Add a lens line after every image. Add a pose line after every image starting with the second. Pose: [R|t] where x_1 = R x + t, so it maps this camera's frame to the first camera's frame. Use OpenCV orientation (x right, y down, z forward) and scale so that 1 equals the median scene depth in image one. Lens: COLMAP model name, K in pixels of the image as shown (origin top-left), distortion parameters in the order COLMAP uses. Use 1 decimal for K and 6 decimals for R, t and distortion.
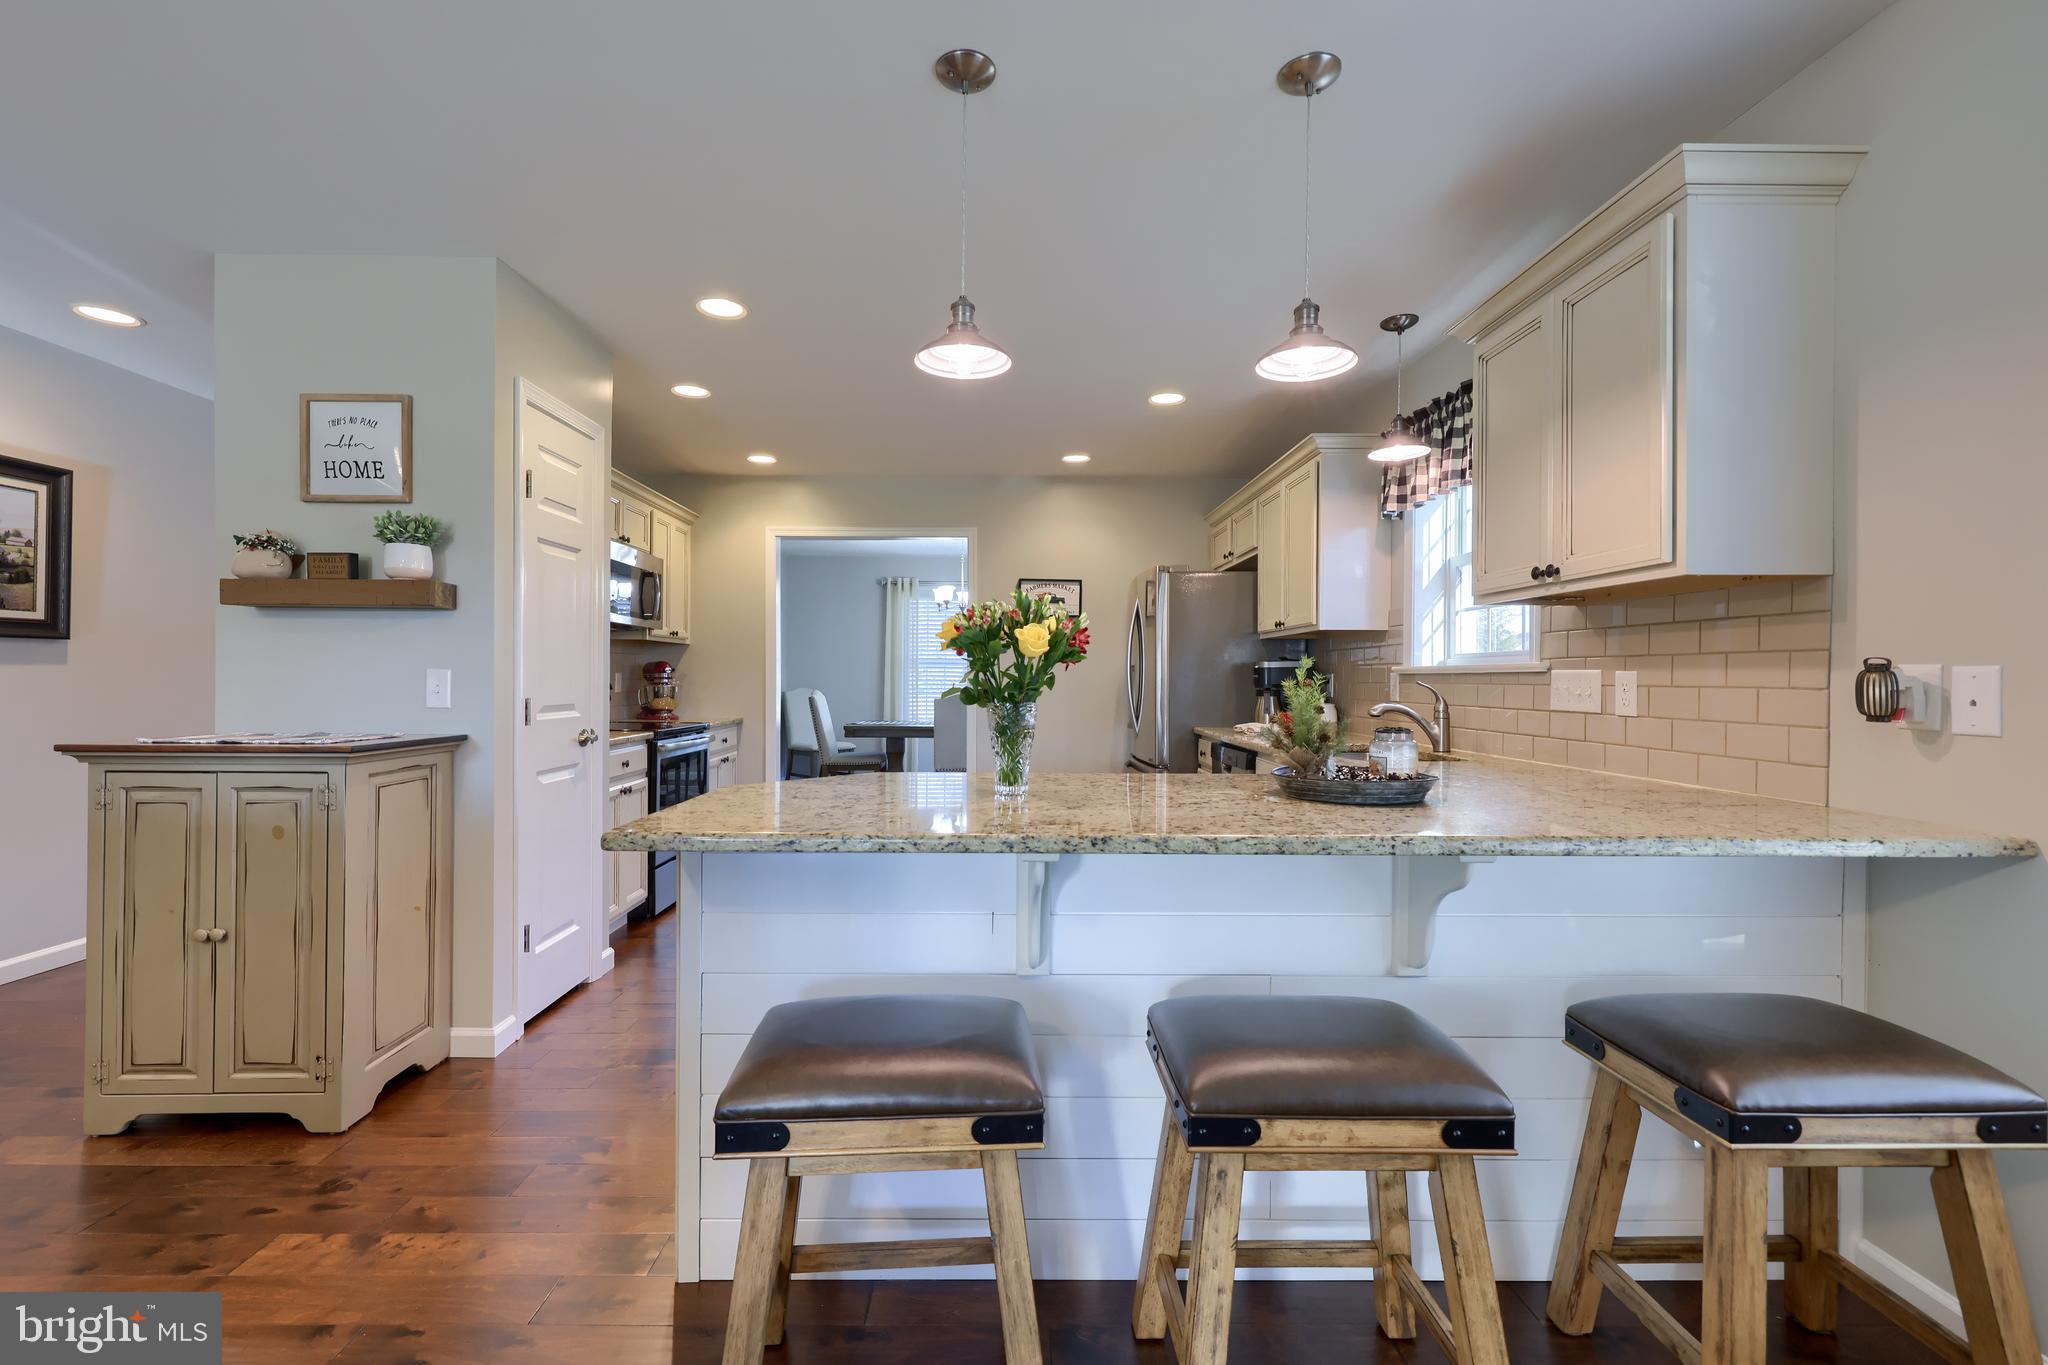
lens RADIAL K [[844.3, 0, 980.3], [0, 844.3, 672.9], [0, 0, 1]] dist [-0.001458, 0.000277]
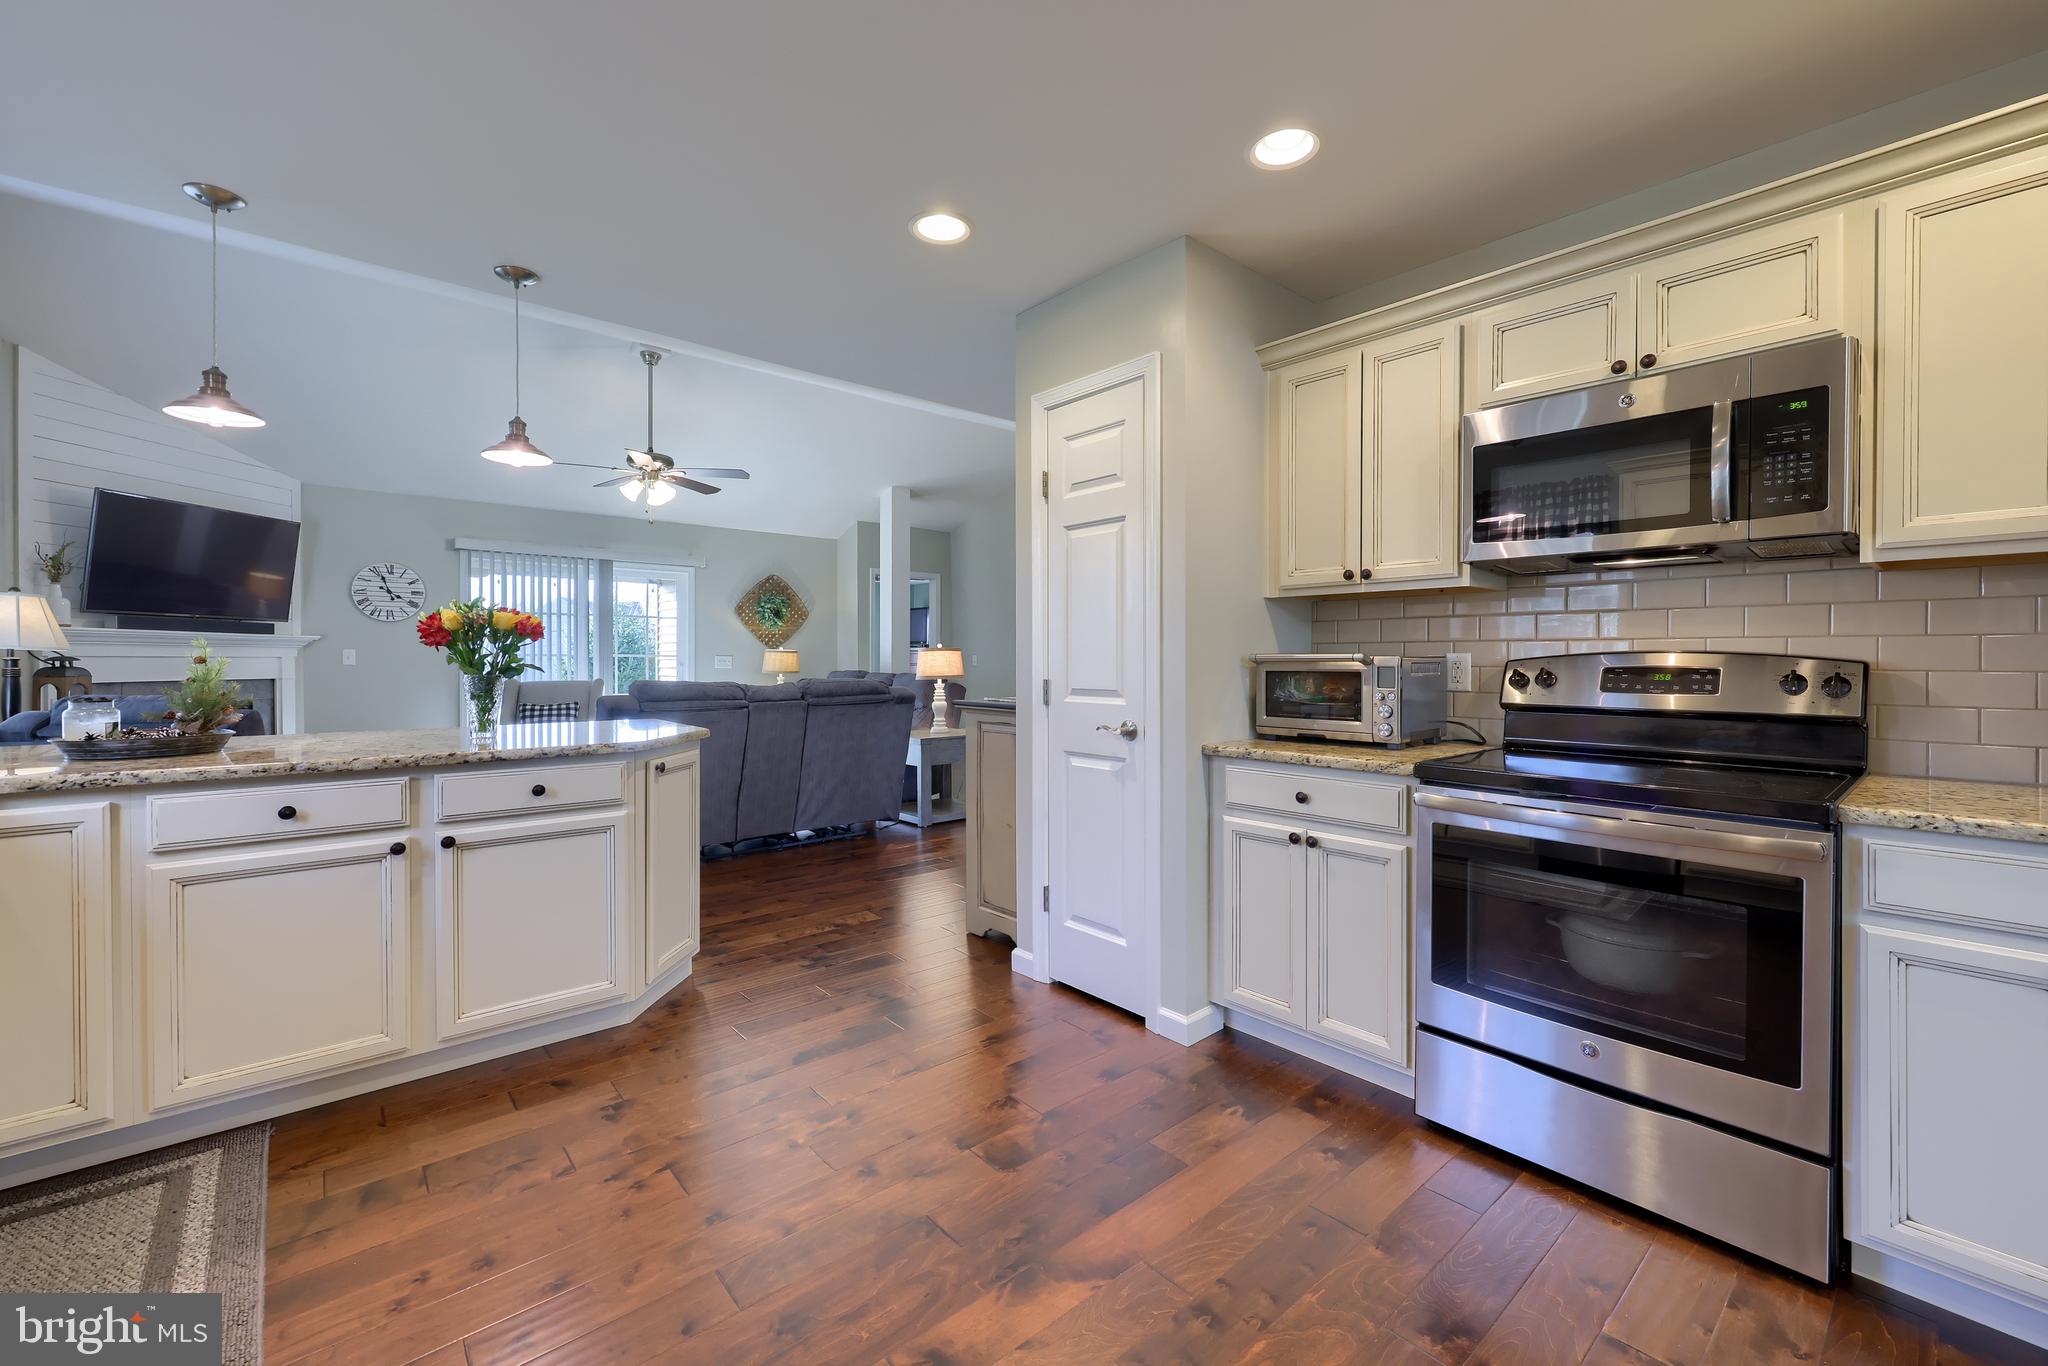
lens RADIAL K [[833.5, 0, 1010.9], [0, 833.5, 669.5], [0, 0, 1]] dist [-0.001489, -0.000215]
pose [[-0.744837, 0.002361, -0.667242, 0.145284], [-0.001975, 0.999982, 0.005744, 0.007588], [0.667244, 0.005596, -0.744818, 1.187920]]
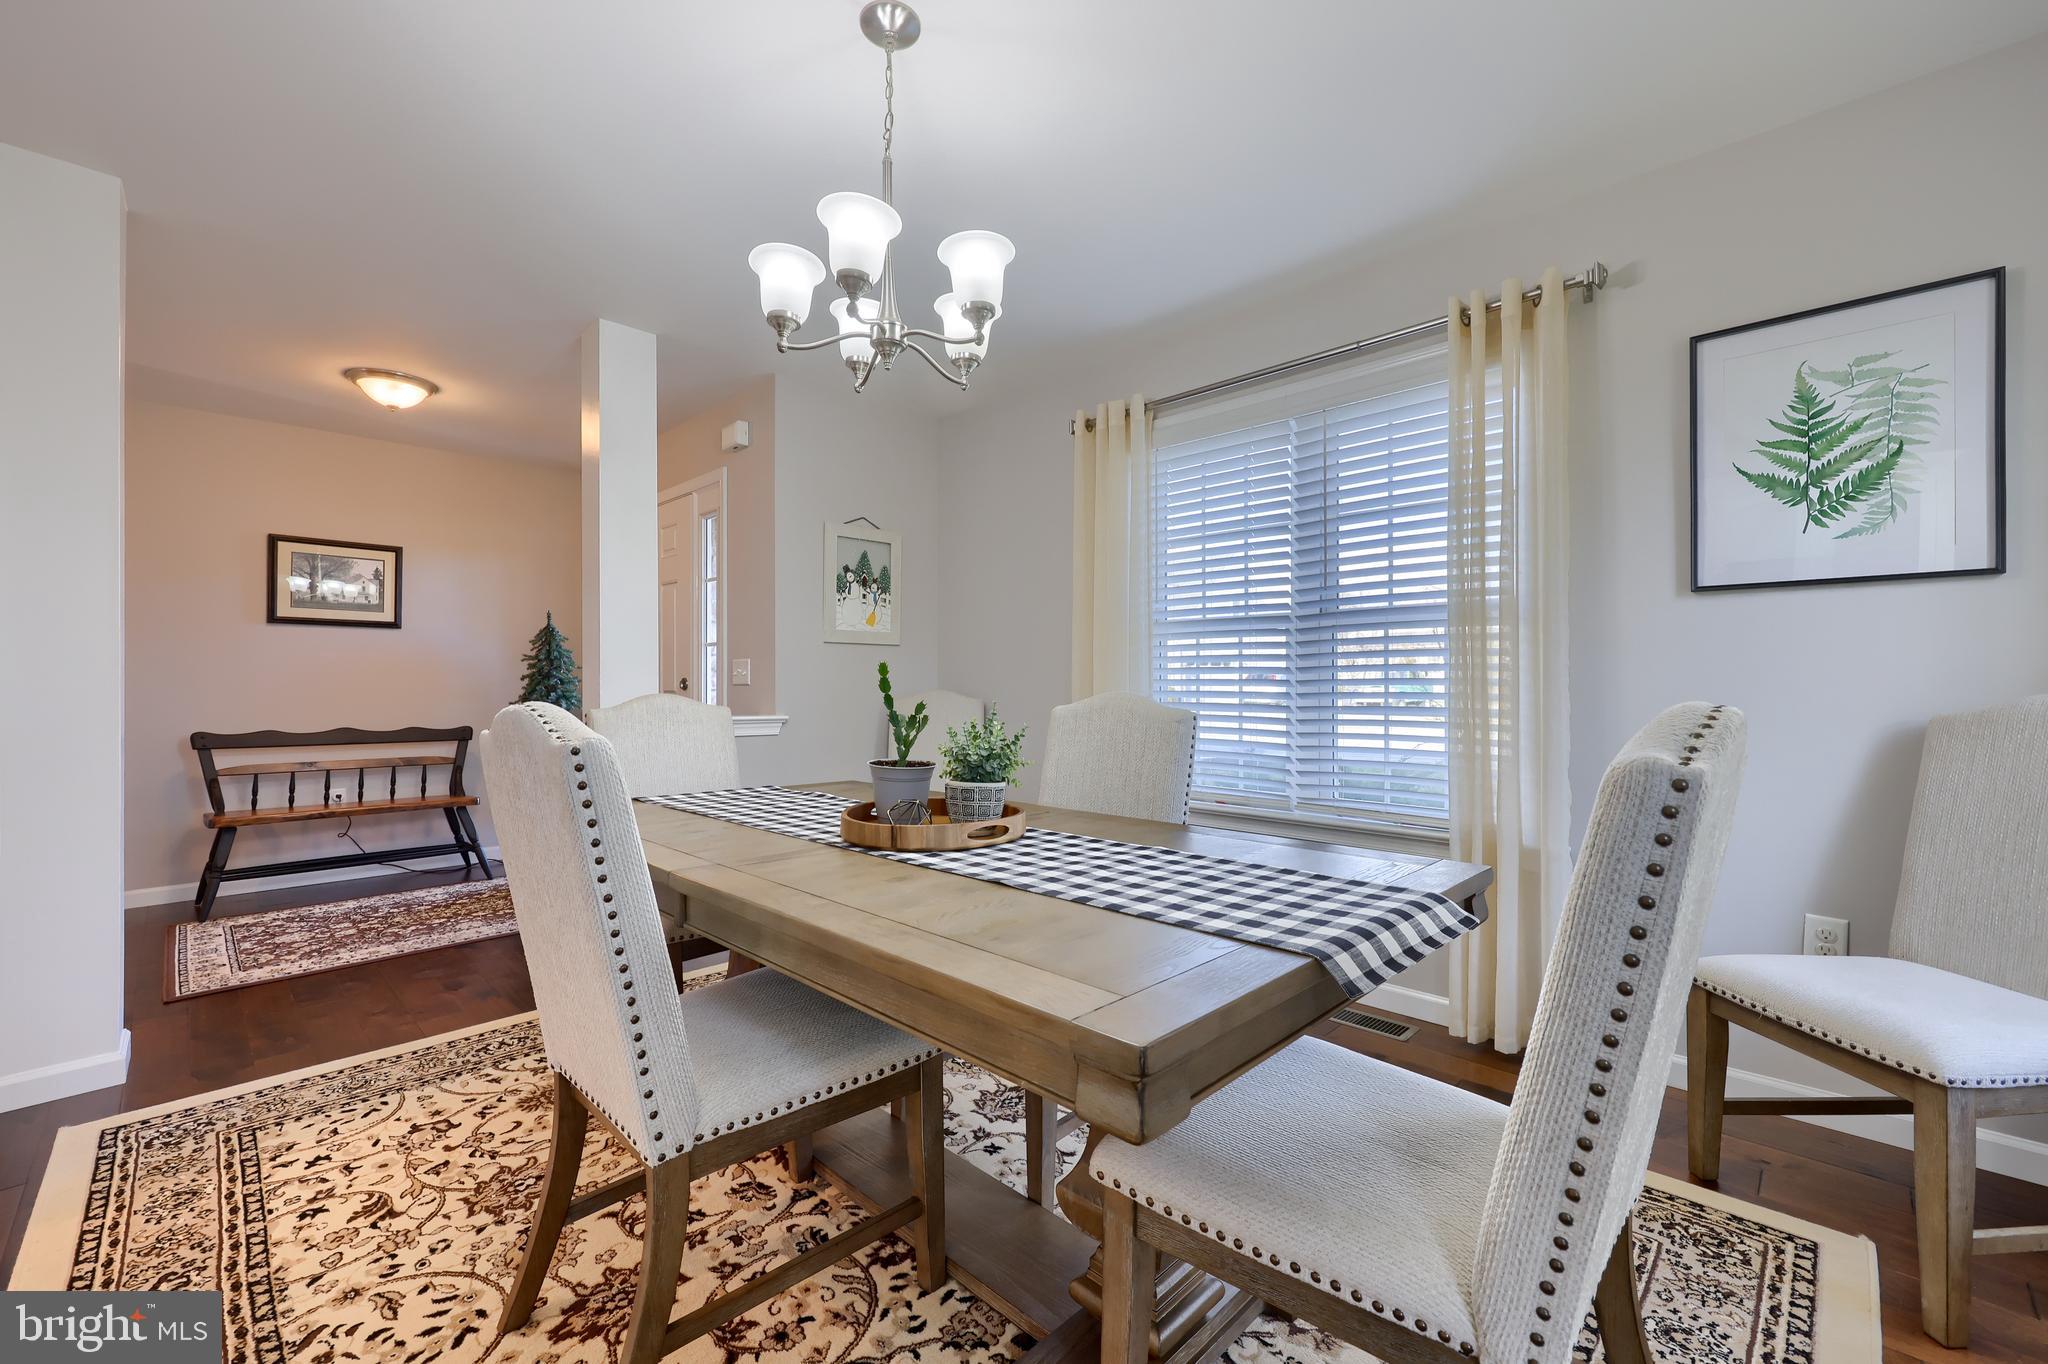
lens RADIAL K [[824.3, 0, 1019.2], [0, 824.3, 682.9], [0, 0, 1]] dist [-0.000905, -0.000010]
pose [[0.717603, -0.009801, -0.696384, 0.302054], [0.011138, 0.999935, -0.002595, 0.031153], [0.696363, -0.005894, 0.717665, 1.550011]]
